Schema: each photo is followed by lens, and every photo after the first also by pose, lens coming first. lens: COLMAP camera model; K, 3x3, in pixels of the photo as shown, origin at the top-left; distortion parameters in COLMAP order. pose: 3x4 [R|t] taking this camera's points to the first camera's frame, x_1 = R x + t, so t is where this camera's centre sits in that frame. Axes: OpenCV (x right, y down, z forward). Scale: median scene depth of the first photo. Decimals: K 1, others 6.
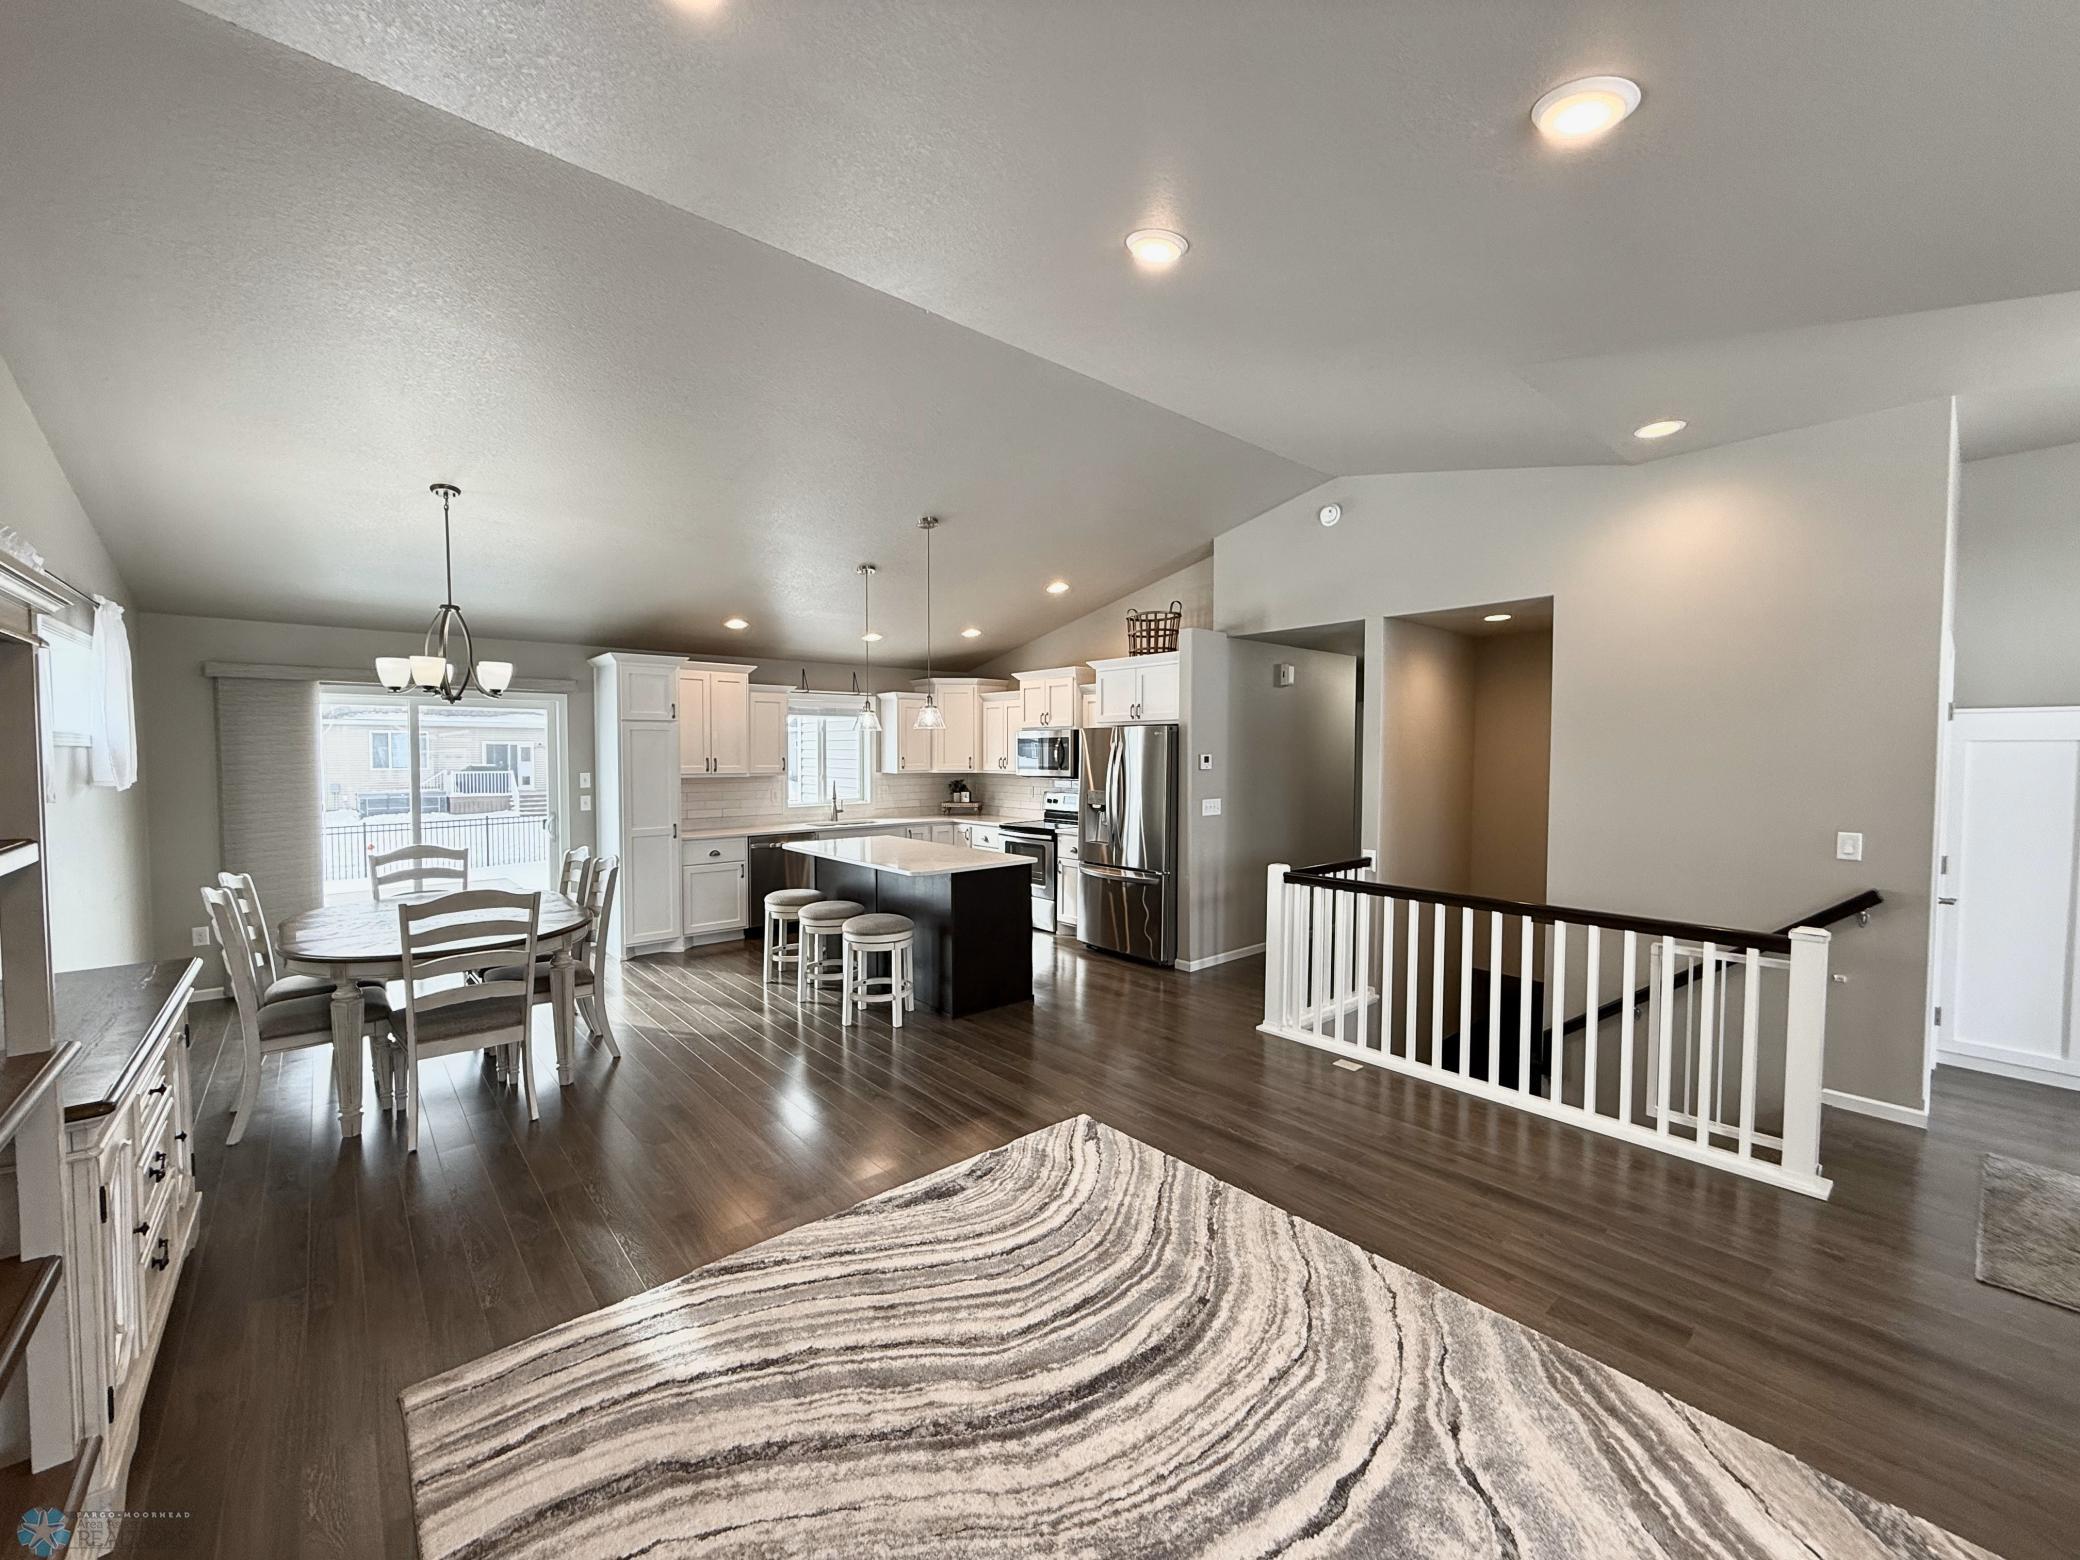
lens RADIAL K [[824.6, 0, 1048.3], [0, 824.6, 786.2], [0, 0, 1]] dist [0.000159, -0.000242]
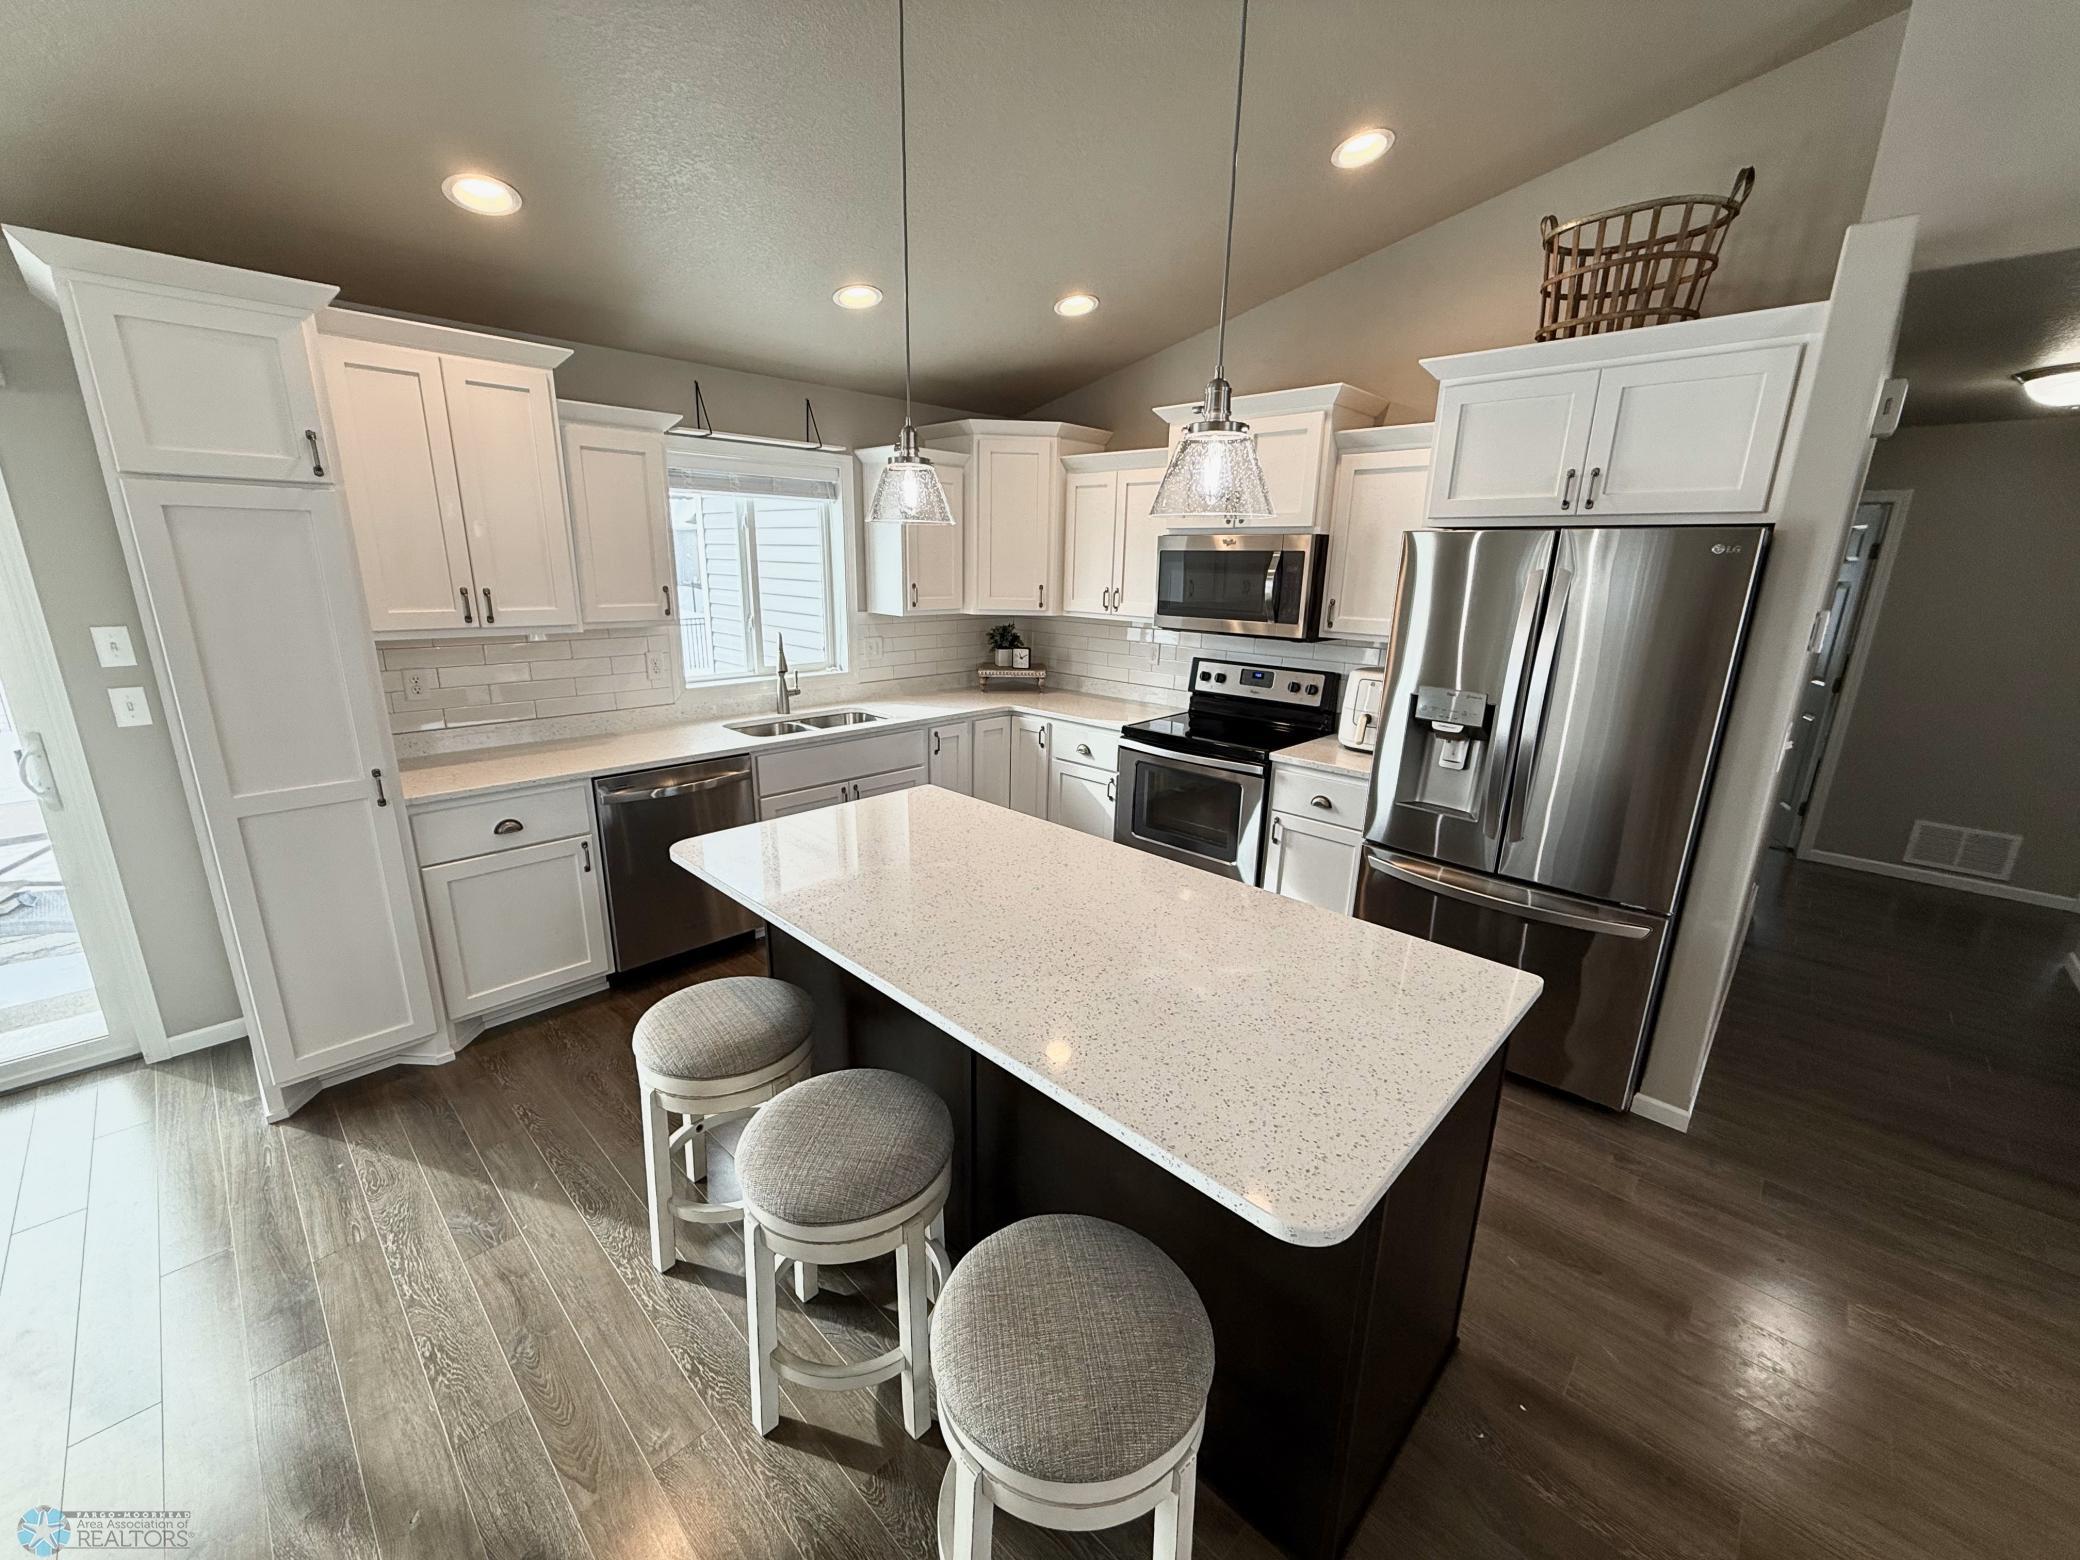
lens RADIAL K [[824.6, 0, 1043.1], [0, 824.6, 782.1], [0, 0, 1]] dist [0.000159, -0.000242]
pose [[0.996370, -0.003609, 0.085052, -0.147692], [-0.015289, 0.975268, 0.220498, -0.030819], [-0.083745, -0.220998, 0.971672, 0.499933]]
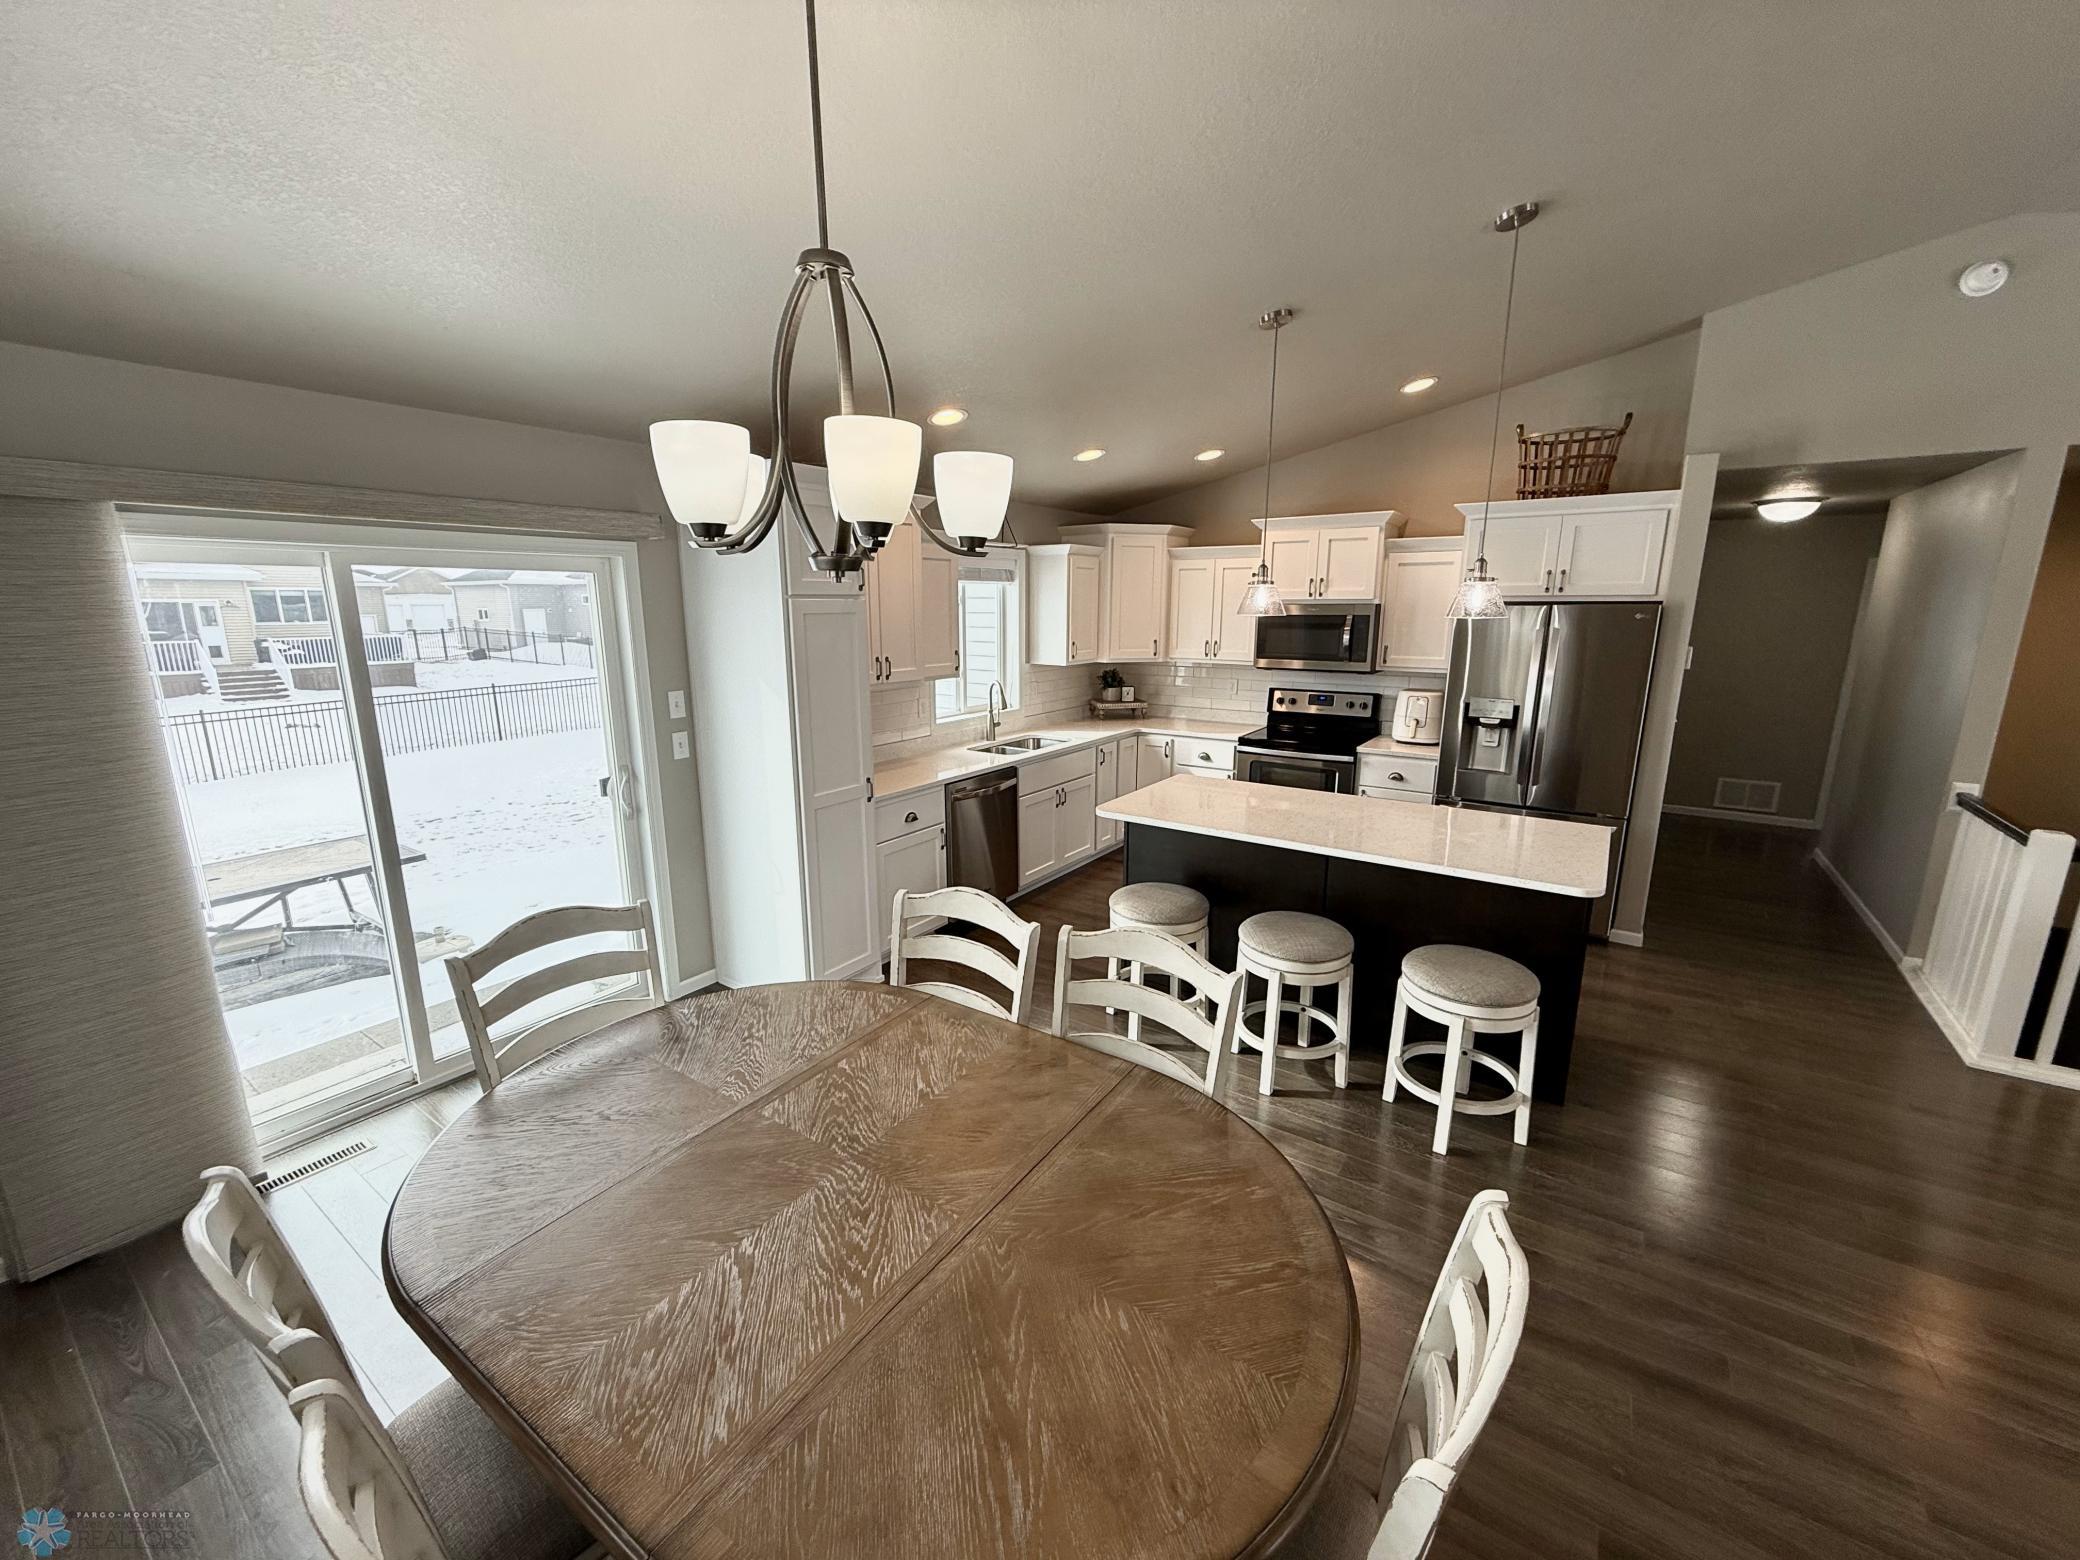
lens RADIAL K [[824.6, 0, 1041.3], [0, 824.6, 783.6], [0, 0, 1]] dist [0.000159, -0.000242]
pose [[0.969519, -0.054313, 0.238920, -0.391925], [0.012331, 0.984702, 0.173811, -0.040672], [-0.244705, -0.165567, 0.955357, 0.346149]]
